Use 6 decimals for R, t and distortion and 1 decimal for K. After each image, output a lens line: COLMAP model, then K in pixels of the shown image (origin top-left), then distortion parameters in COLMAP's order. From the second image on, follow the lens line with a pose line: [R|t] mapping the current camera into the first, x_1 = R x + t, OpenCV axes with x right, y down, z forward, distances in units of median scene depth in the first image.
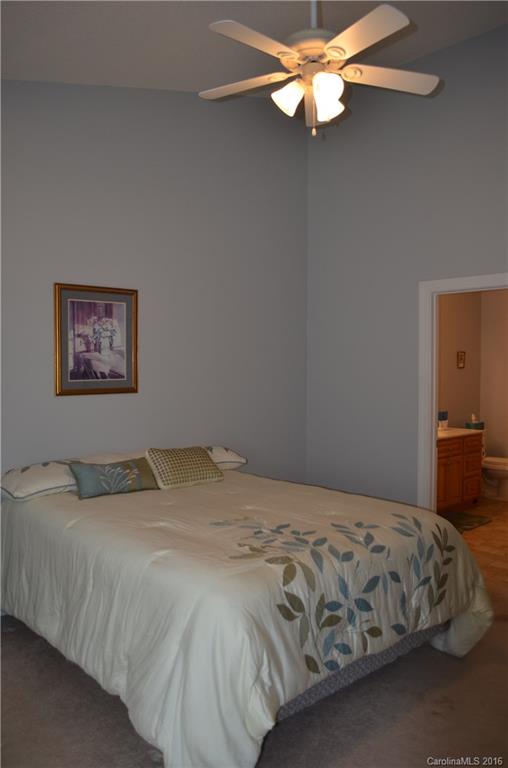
lens RADIAL K [[612.0, 0, 255.9], [0, 612.0, 383.2], [0, 0, 1]] dist [-0.077524, 0.001527]
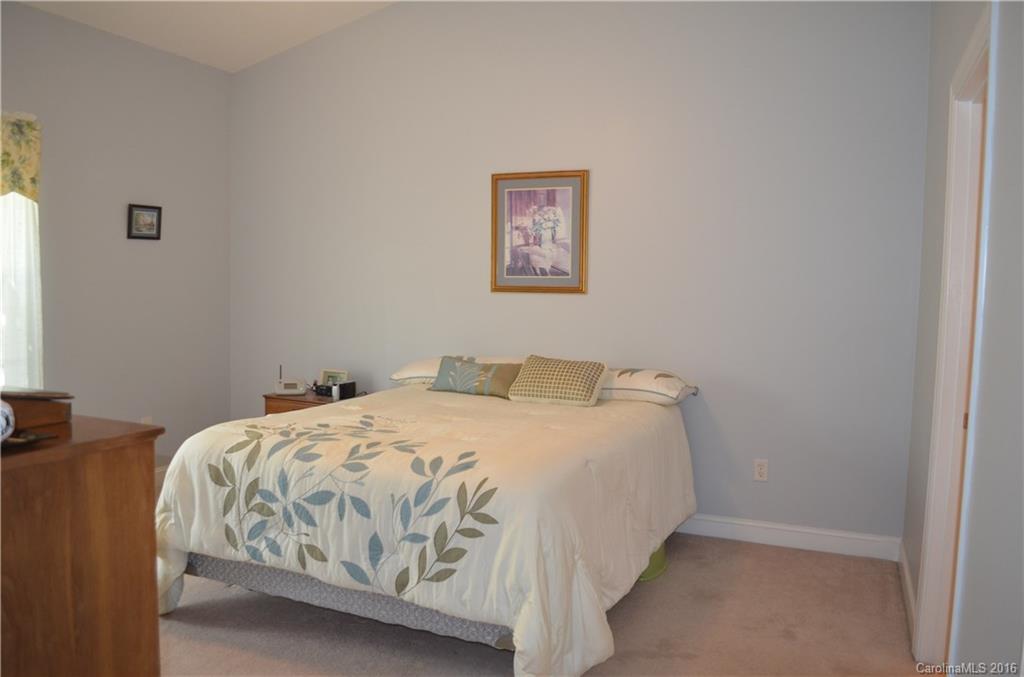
lens RADIAL K [[816.1, 0, 514.0], [0, 816.1, 340.1], [0, 0, 1]] dist [-0.077524, 0.001527]
pose [[0.395204, 0.069444, -0.915965, 0.846479], [-0.044566, 0.997414, 0.056390, 0.021707], [0.917512, 0.018536, 0.397276, 0.503649]]
